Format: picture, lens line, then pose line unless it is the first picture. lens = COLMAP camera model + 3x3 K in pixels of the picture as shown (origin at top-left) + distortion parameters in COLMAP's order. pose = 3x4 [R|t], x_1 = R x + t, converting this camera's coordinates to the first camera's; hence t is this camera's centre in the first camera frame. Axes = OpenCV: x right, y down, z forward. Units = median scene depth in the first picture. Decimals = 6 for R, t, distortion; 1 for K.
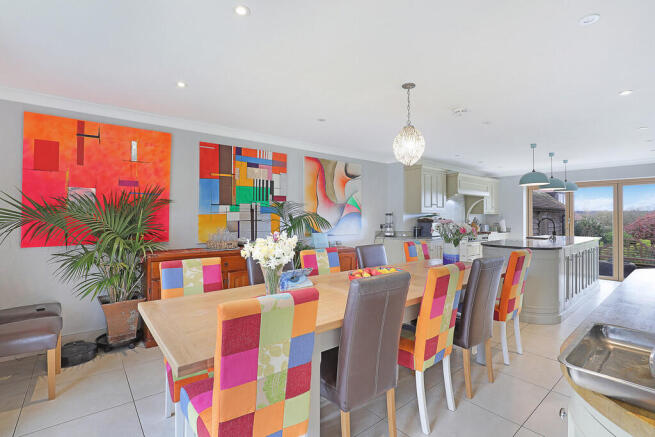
lens RADIAL K [[301.7, 0, 329.2], [0, 301.7, 218.0], [0, 0, 1]] dist [-0.023597, -0.000065]
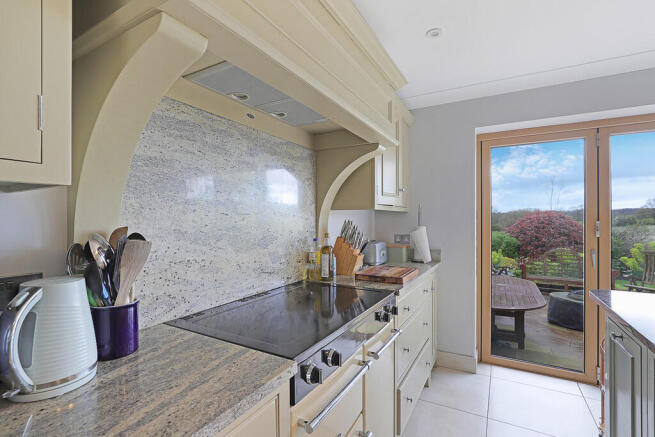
lens RADIAL K [[301.7, 0, 327.9], [0, 301.7, 218.2], [0, 0, 1]] dist [-0.023597, -0.000065]
pose [[0.936574, 0.002967, 0.350458, 0.359777], [-0.004006, 0.999989, 0.002242, -0.005190], [-0.350448, -0.003504, 0.936576, 0.720152]]
